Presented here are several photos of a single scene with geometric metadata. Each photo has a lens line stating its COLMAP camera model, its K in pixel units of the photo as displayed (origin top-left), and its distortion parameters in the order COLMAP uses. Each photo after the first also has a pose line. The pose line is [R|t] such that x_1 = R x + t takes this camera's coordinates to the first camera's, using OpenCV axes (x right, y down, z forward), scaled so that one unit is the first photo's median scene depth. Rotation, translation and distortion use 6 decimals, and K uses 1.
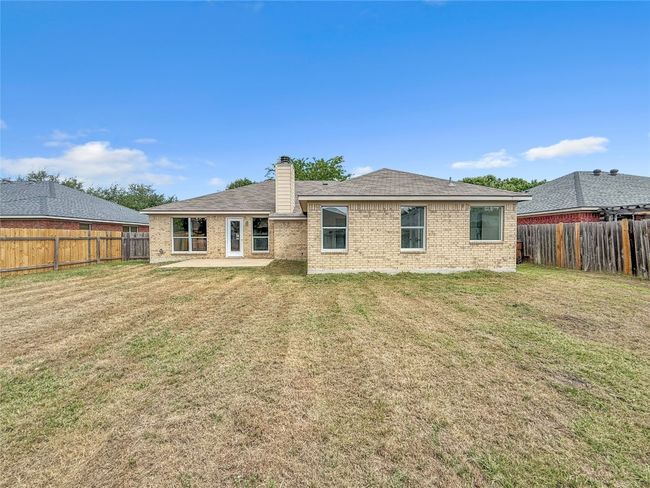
lens RADIAL K [[270.5, 0, 324.6], [0, 270.5, 240.1], [0, 0, 1]] dist [-0.004563, -0.000145]
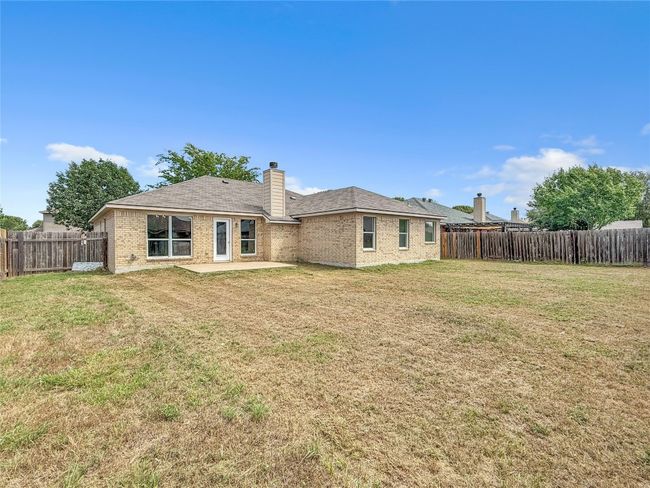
lens RADIAL K [[311.4, 0, 327.8], [0, 311.4, 243.9], [0, 0, 1]] dist [0.003680, 0.000468]
pose [[0.772474, -0.003969, 0.635034, -0.740390], [0.006983, 0.999973, -0.002244, 0.009253], [-0.635008, 0.006168, 0.772481, -0.049835]]
